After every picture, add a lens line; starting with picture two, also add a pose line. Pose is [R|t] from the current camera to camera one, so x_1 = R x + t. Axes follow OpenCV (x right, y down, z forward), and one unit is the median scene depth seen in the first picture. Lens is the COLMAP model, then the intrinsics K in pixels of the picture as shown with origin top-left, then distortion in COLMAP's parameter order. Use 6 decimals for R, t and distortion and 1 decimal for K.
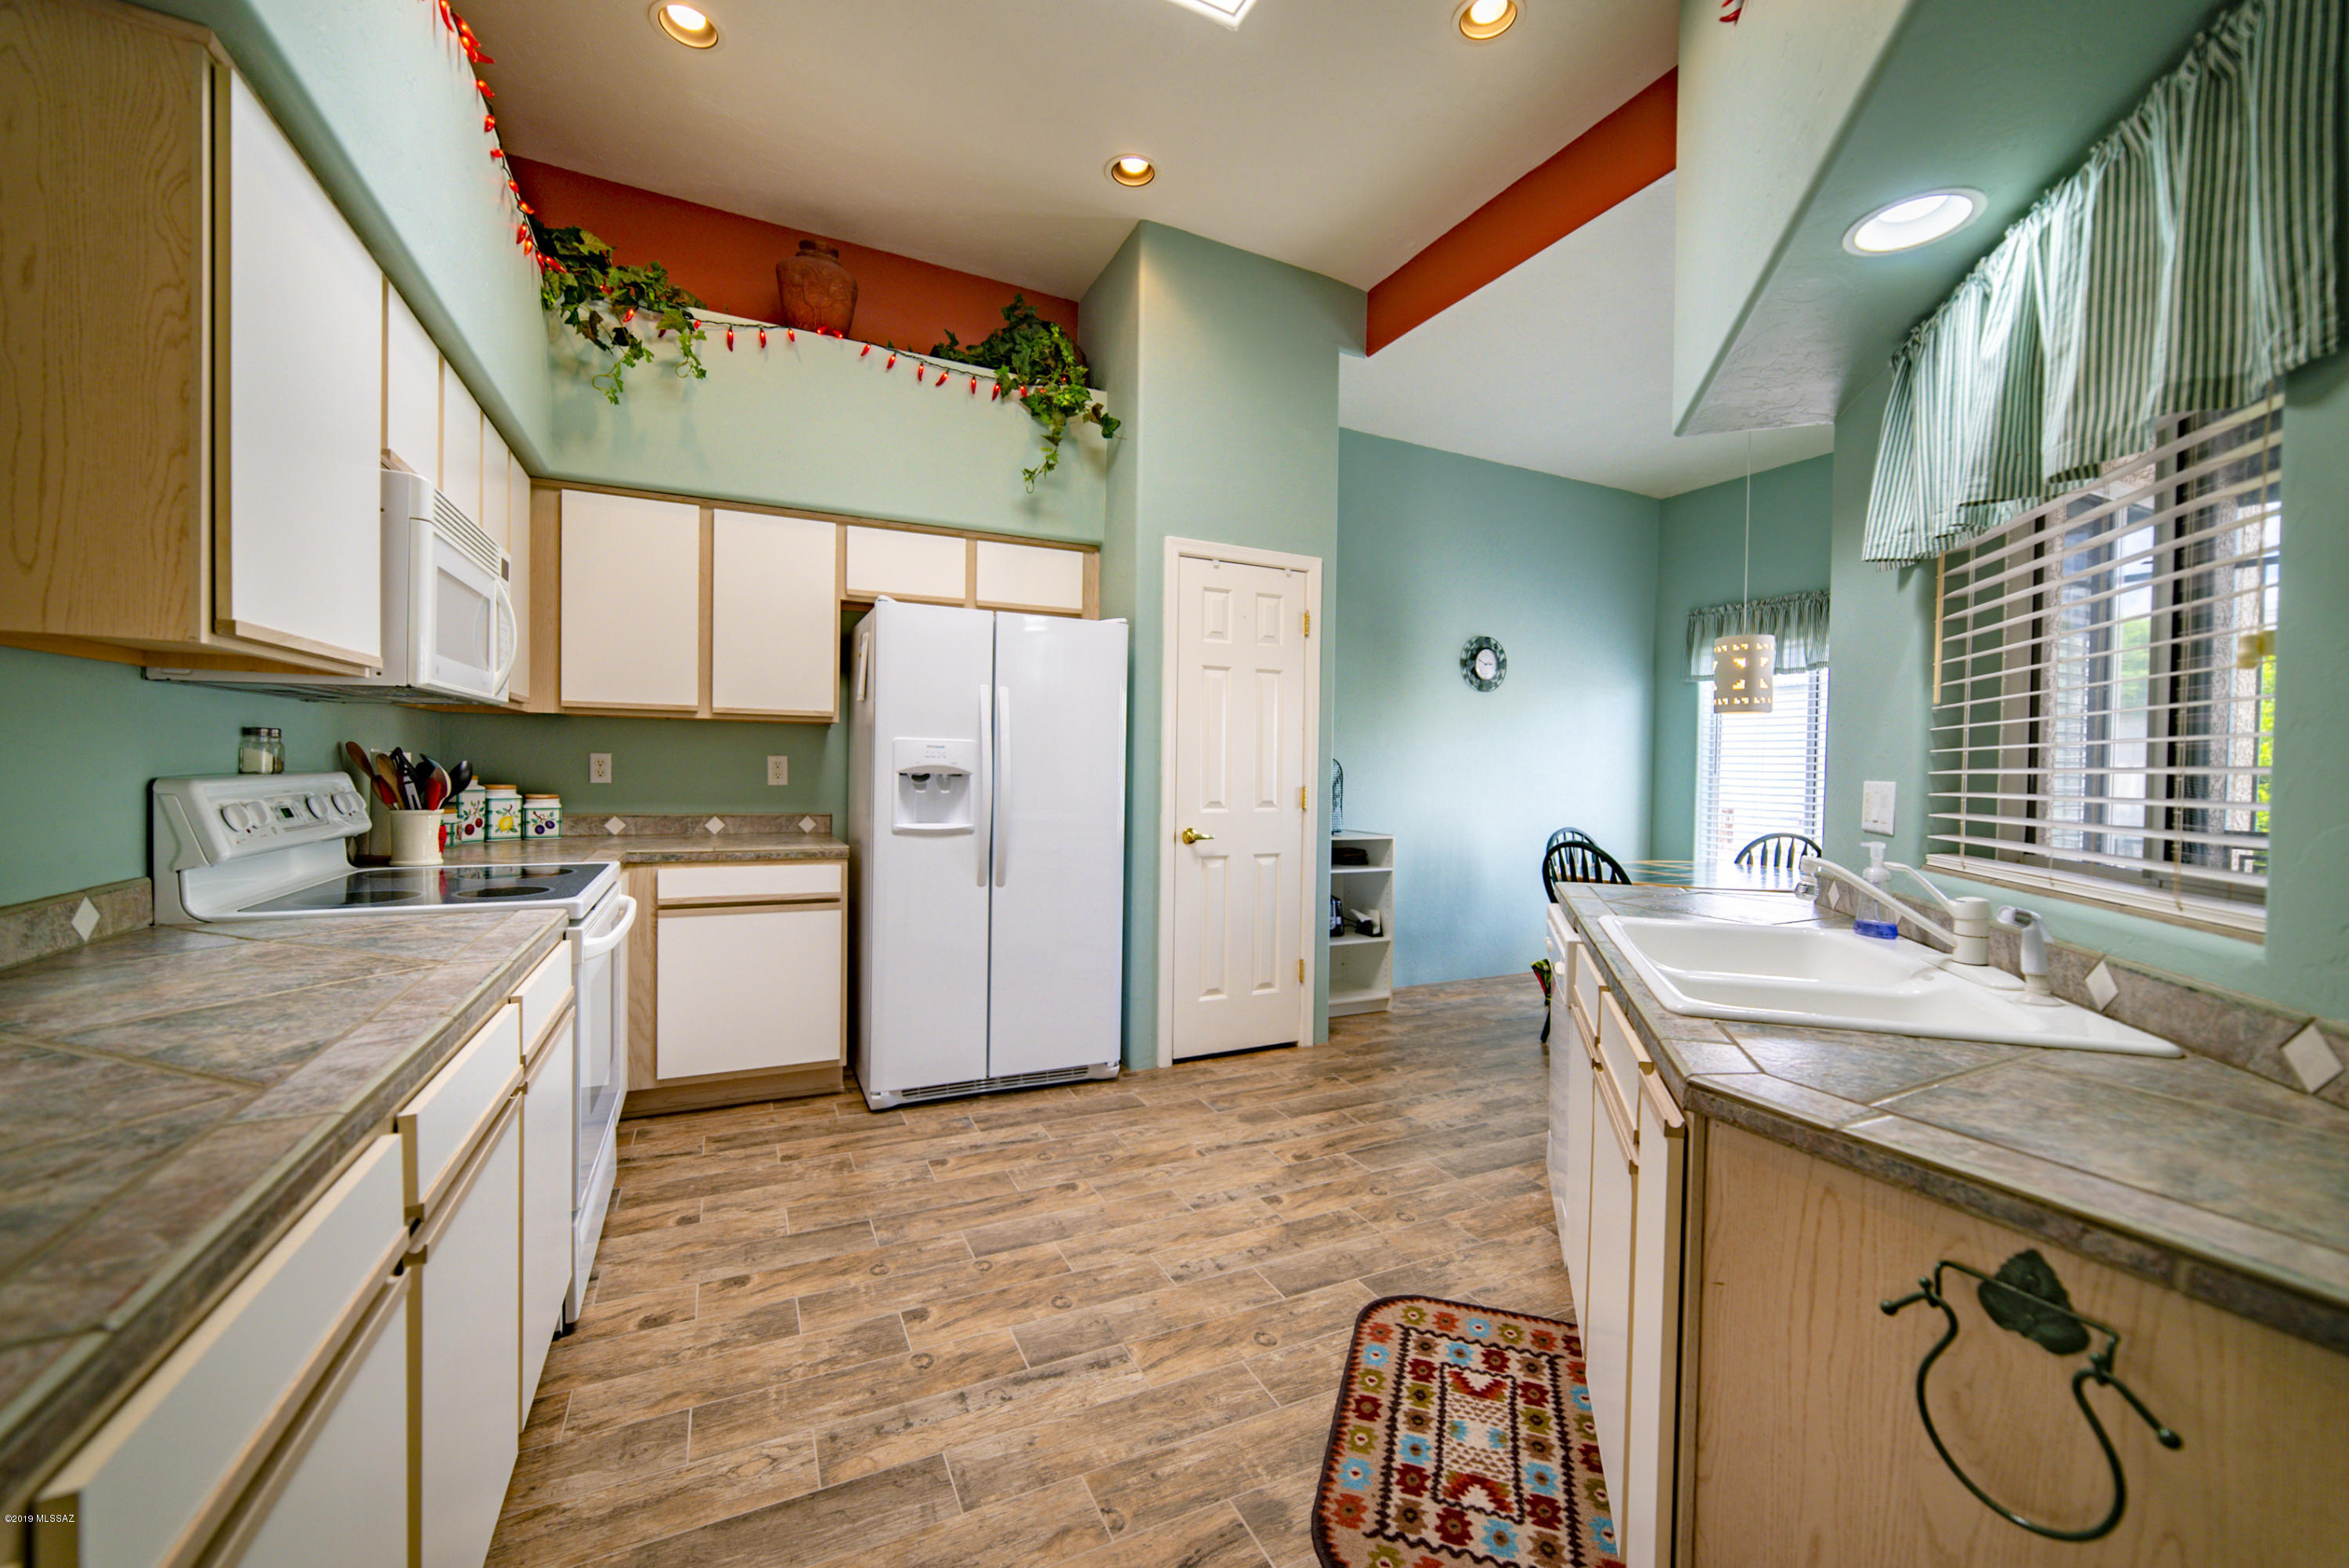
lens RADIAL K [[924.7, 0, 1189.4], [0, 924.7, 795.5], [0, 0, 1]] dist [-0.010777, 0.005618]
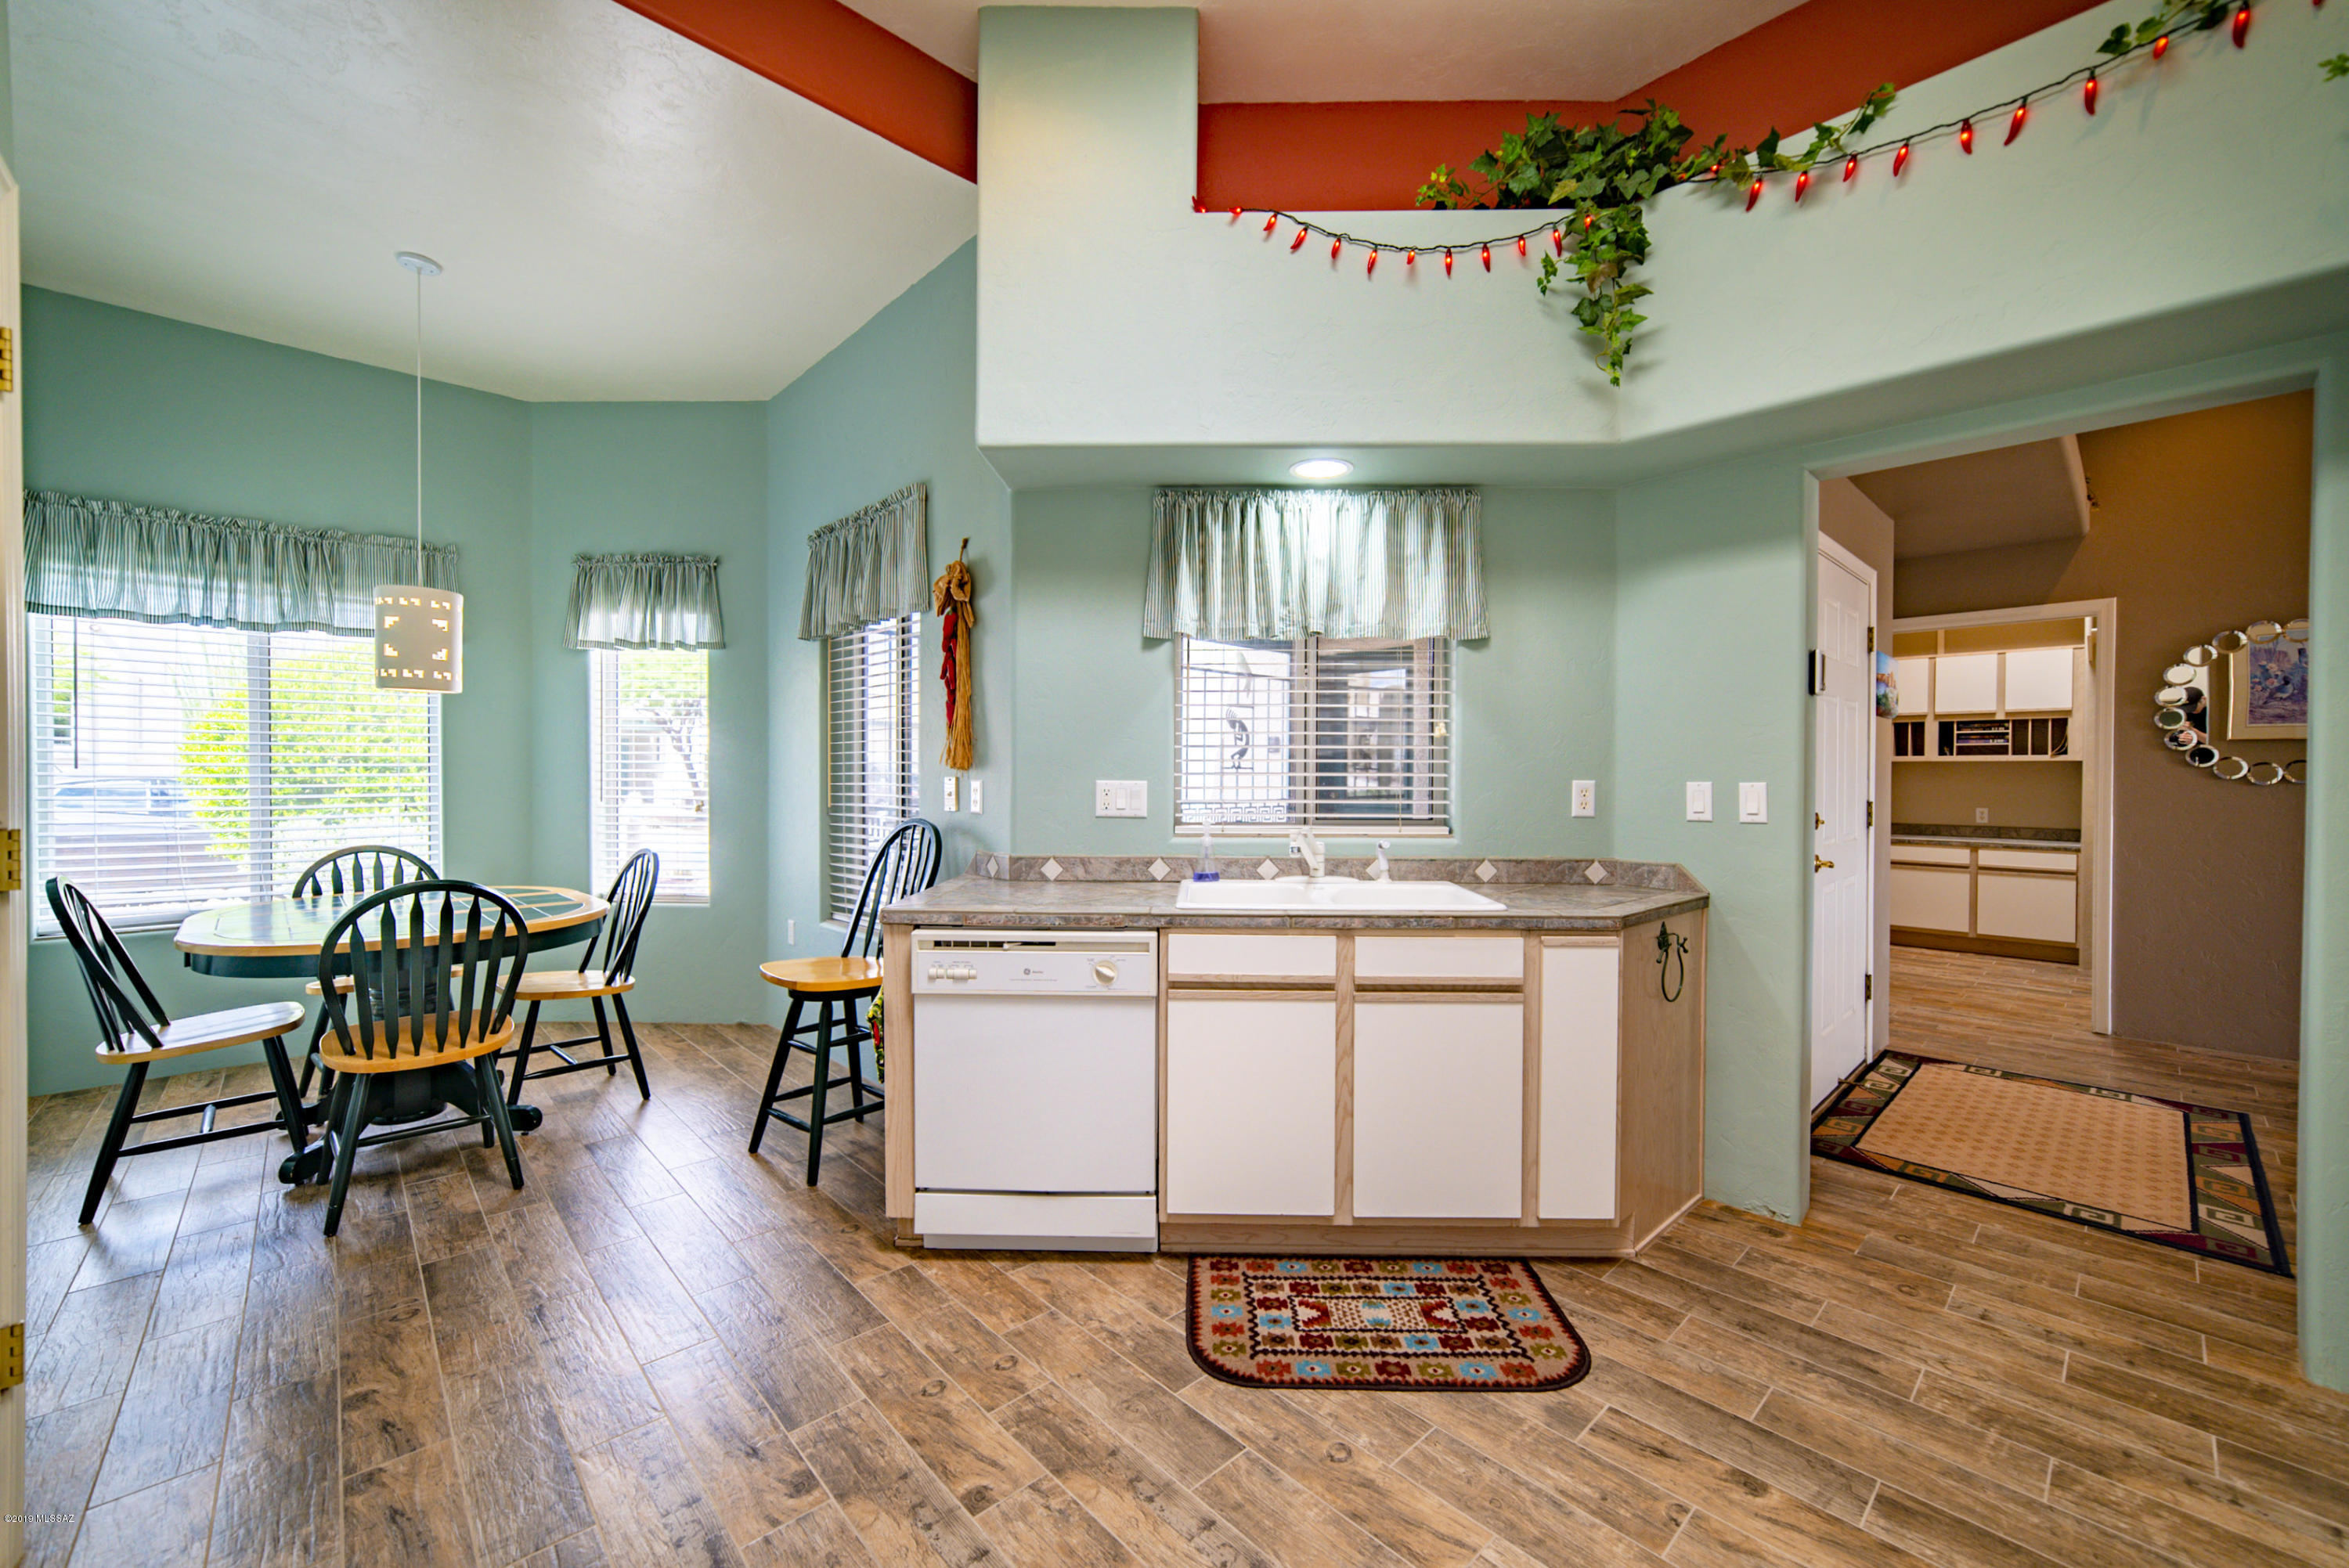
lens RADIAL K [[924.7, 0, 1183.1], [0, 924.7, 785.6], [0, 0, 1]] dist [-0.010777, 0.005618]
pose [[-0.286314, -0.030539, 0.957649, -0.649988], [0.021335, 0.999041, 0.038238, -0.057842], [-0.957898, 0.031379, -0.285388, 1.318694]]
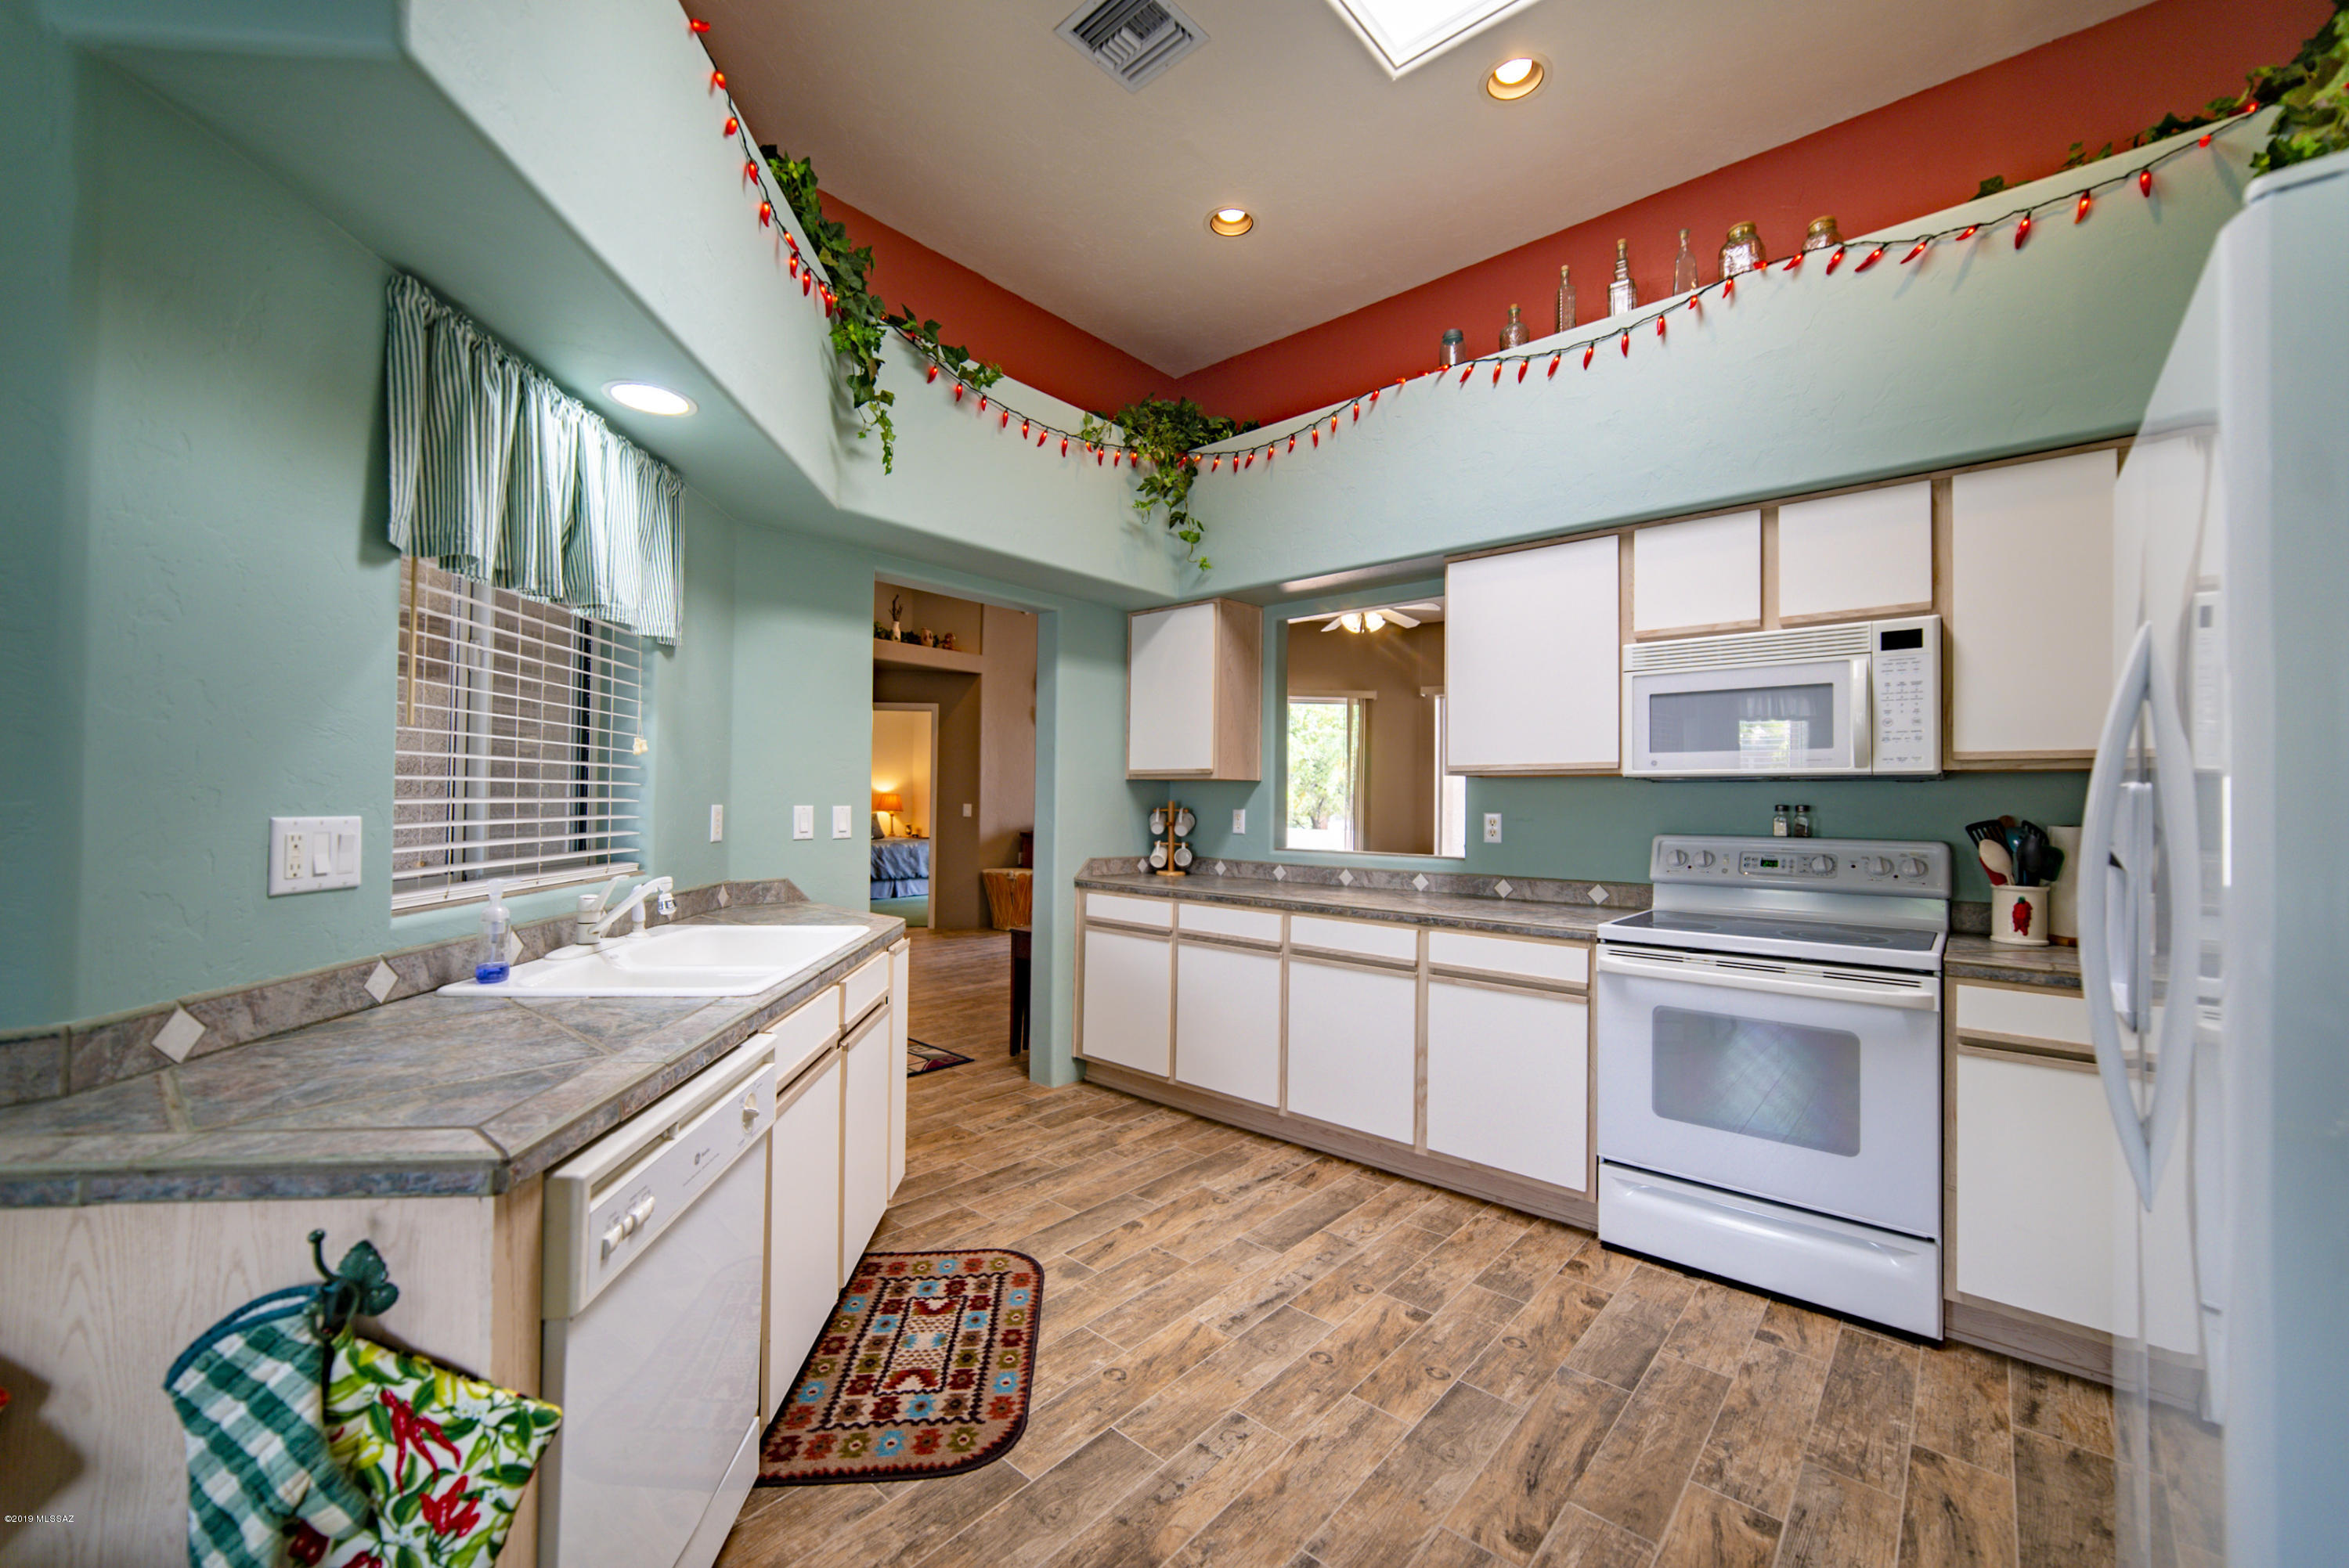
lens RADIAL K [[924.7, 0, 1175.9], [0, 924.7, 786.2], [0, 0, 1]] dist [-0.010777, 0.005618]
pose [[-0.926308, -0.036422, -0.375003, 0.411705], [-0.043182, 0.999021, 0.009635, -0.071011], [0.374285, 0.025118, -0.926973, 1.893077]]
